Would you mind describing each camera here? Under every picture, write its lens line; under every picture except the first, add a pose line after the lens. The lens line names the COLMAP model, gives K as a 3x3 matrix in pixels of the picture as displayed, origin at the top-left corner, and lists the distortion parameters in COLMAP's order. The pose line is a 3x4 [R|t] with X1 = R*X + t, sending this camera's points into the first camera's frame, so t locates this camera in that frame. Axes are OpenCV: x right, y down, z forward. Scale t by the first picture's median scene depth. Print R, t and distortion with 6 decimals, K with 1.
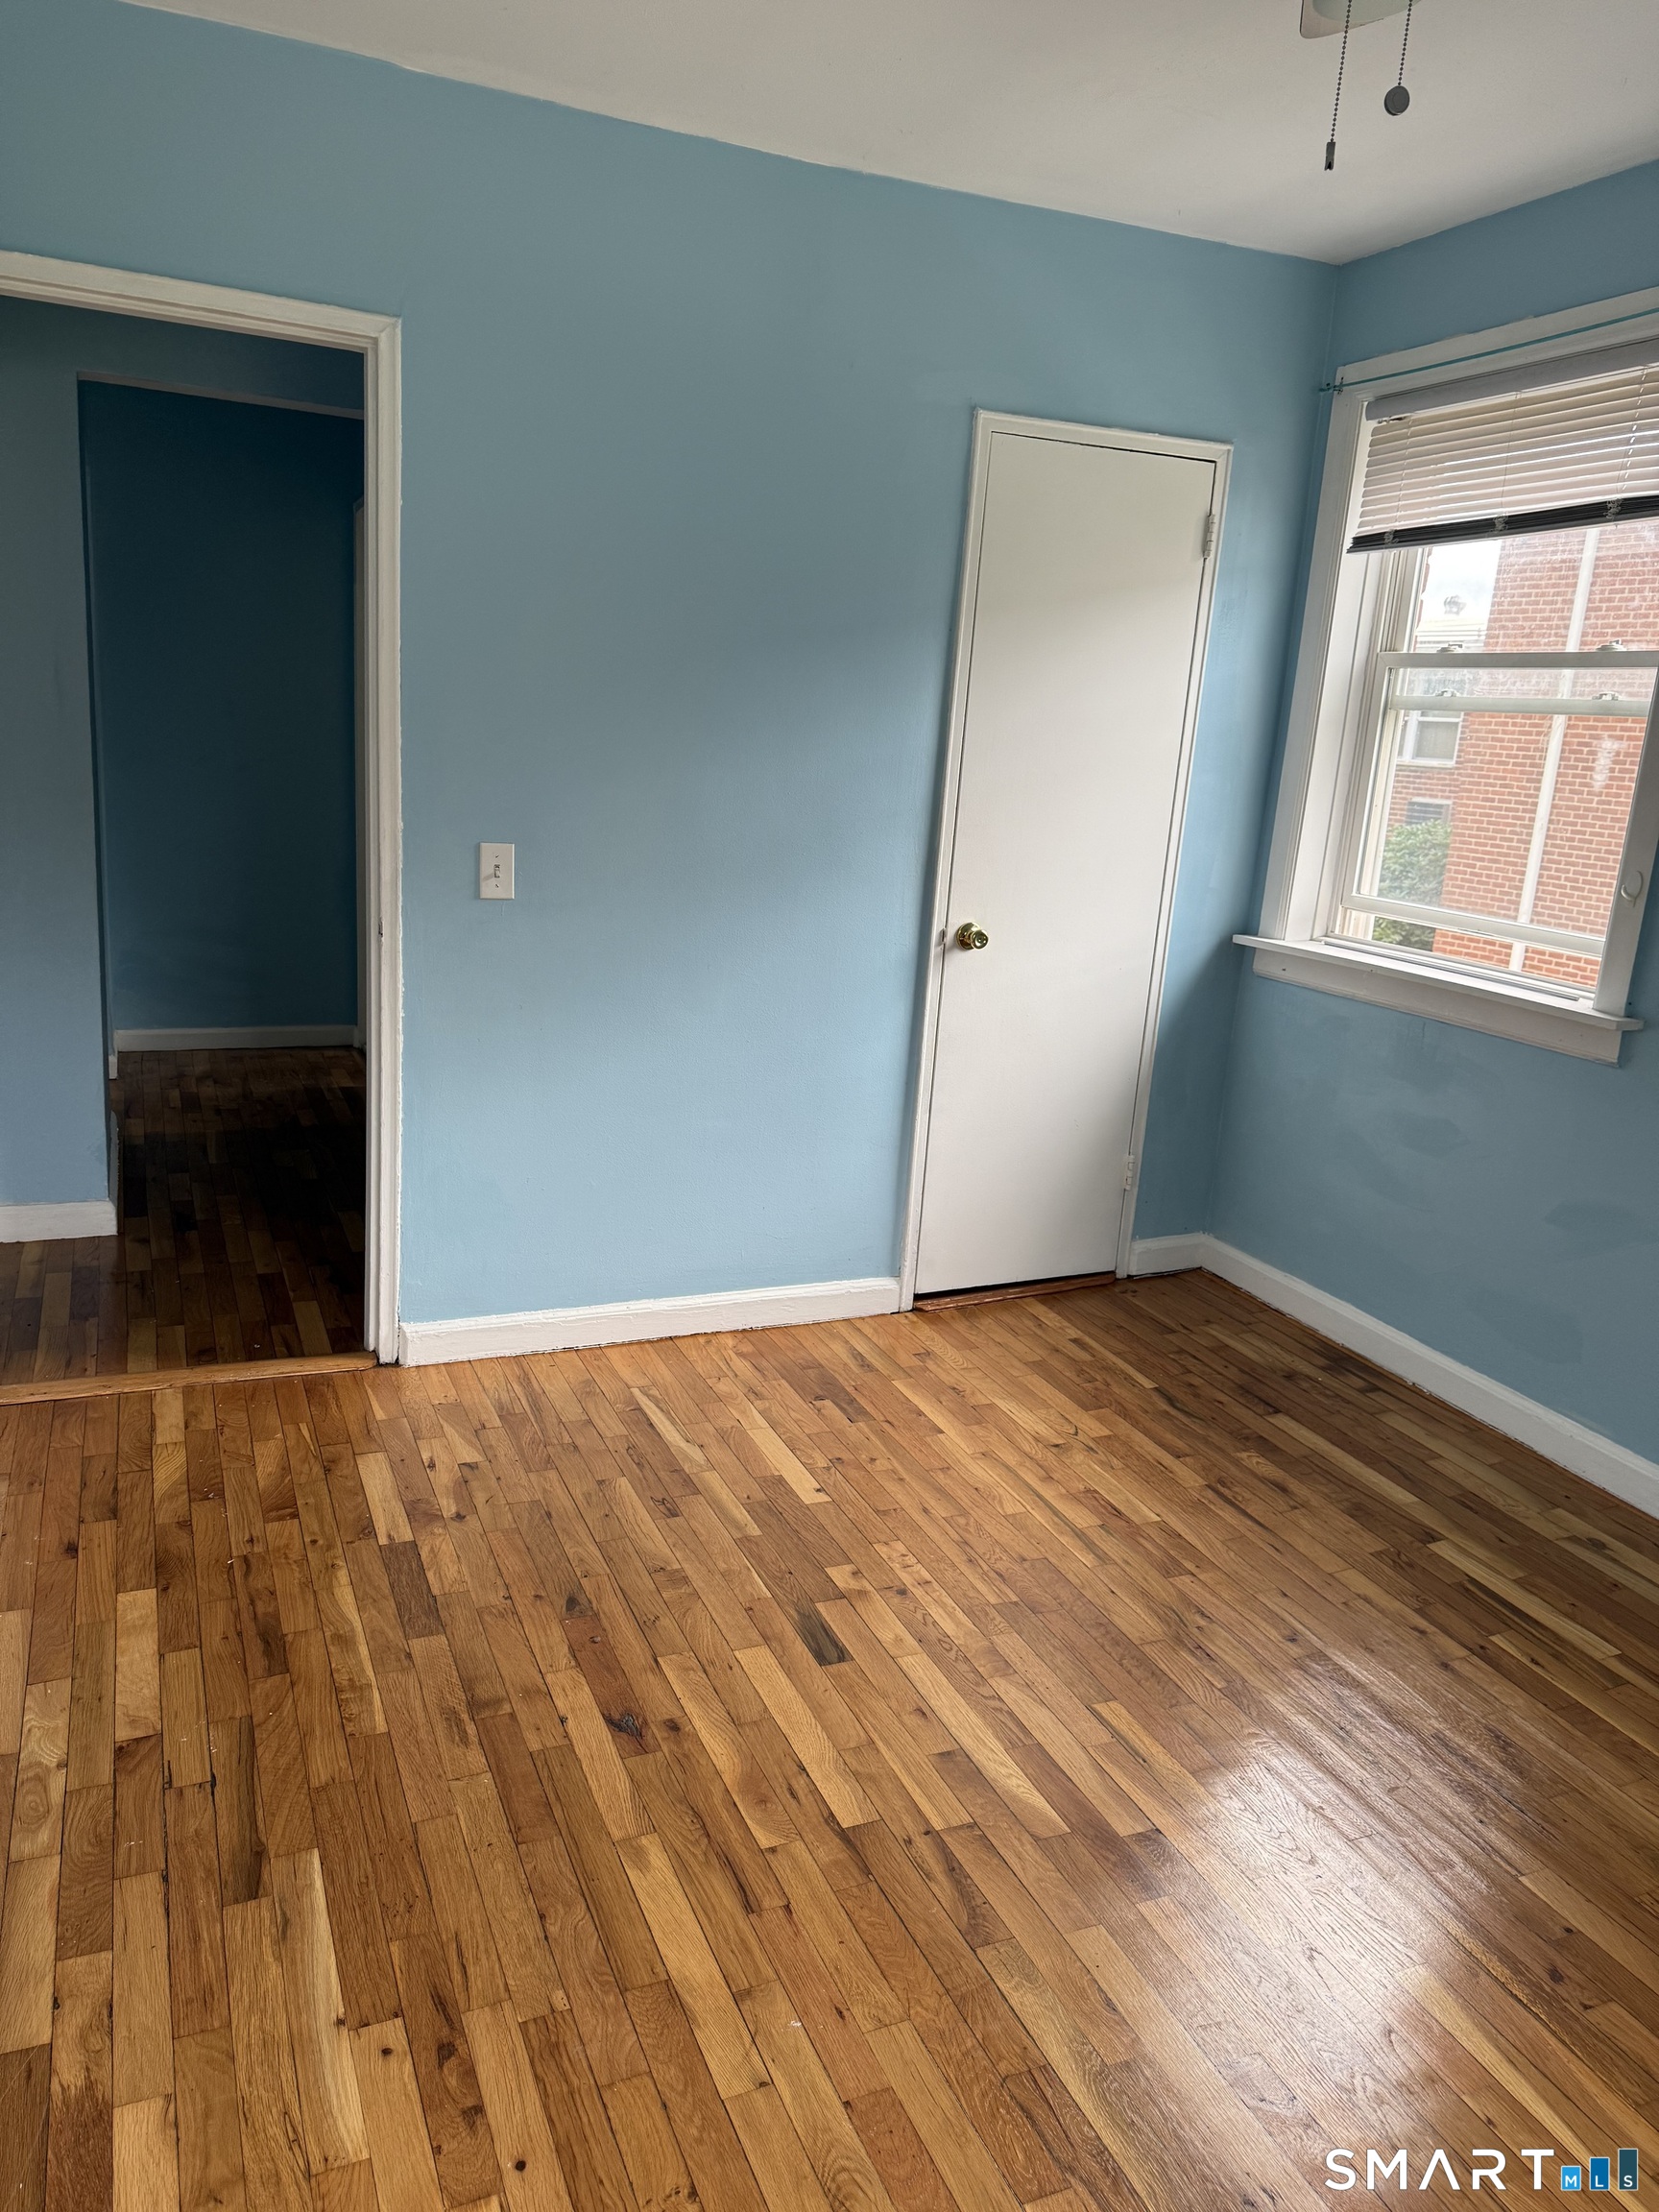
lens RADIAL K [[1553.0, 0, 829.5], [0, 1553.0, 1106.0], [0, 0, 1]] dist [0.099854, -0.131506]
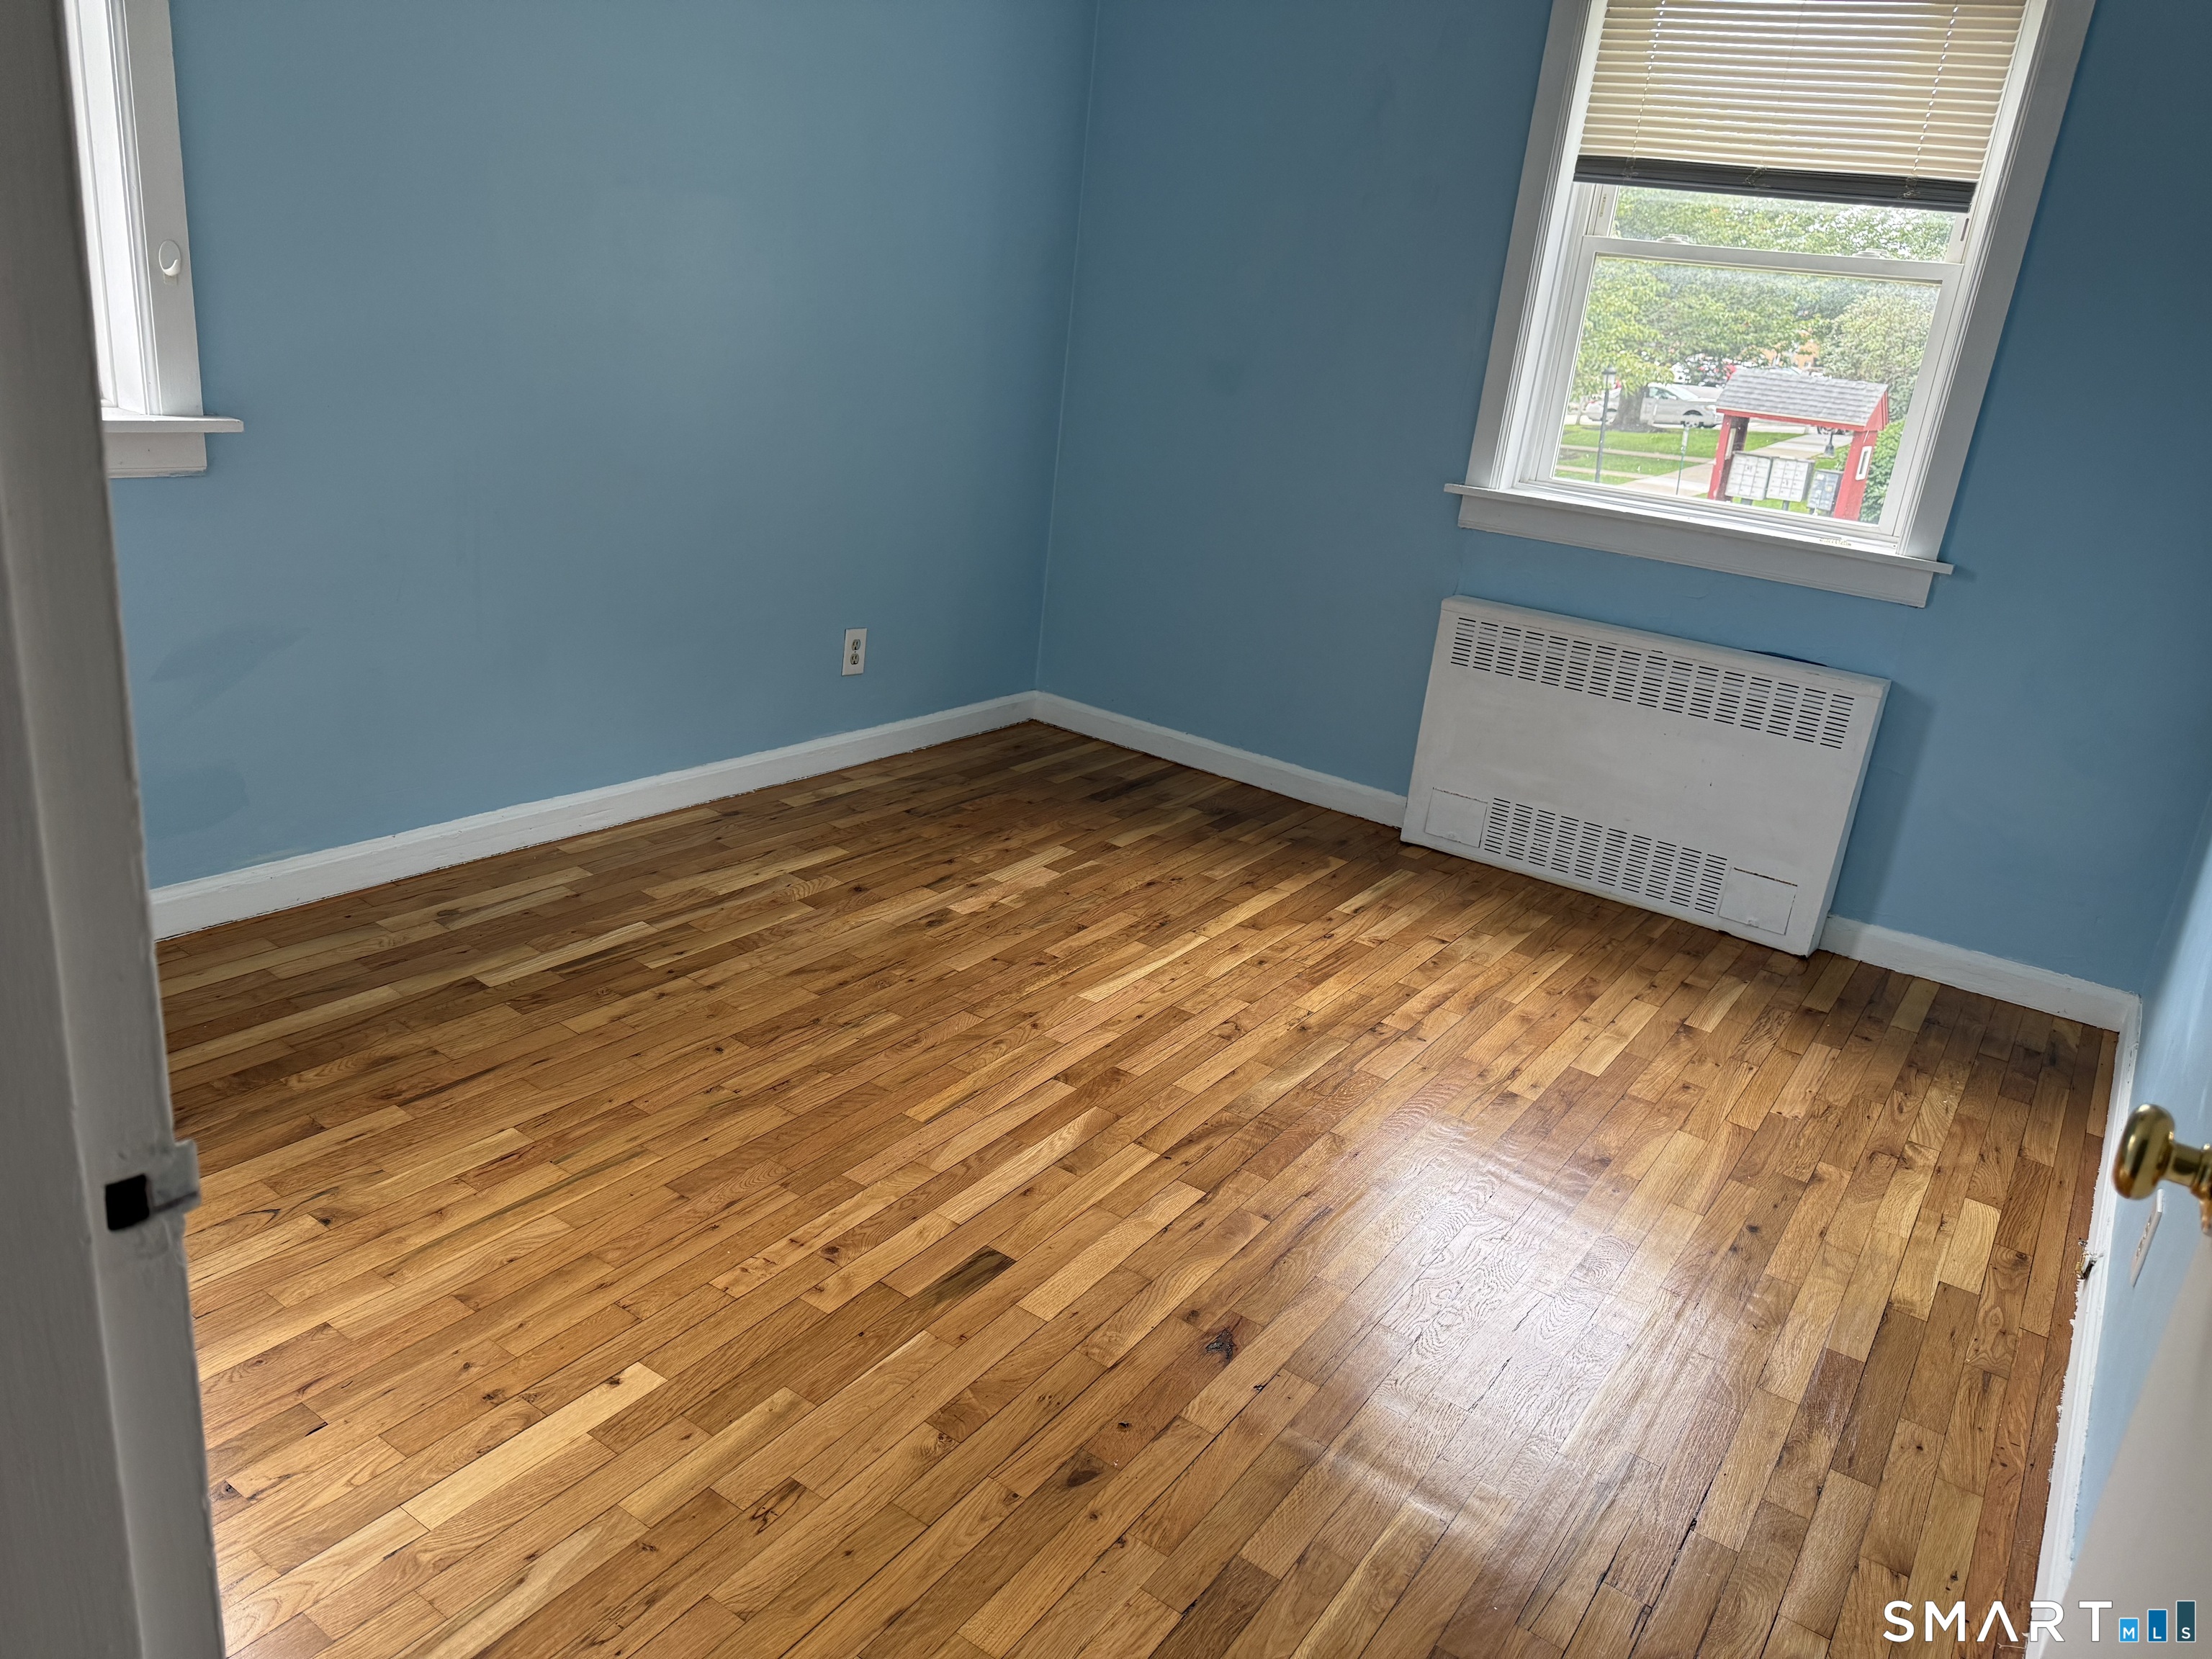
lens RADIAL K [[1553.0, 0, 1106.0], [0, 1553.0, 829.5], [0, 0, 1]] dist [0.099854, -0.131506]
pose [[-0.523011, -0.394508, 0.755529, -0.580599], [0.056418, 0.868464, 0.492532, -0.297909], [-0.850457, 0.300225, -0.431959, 1.158994]]
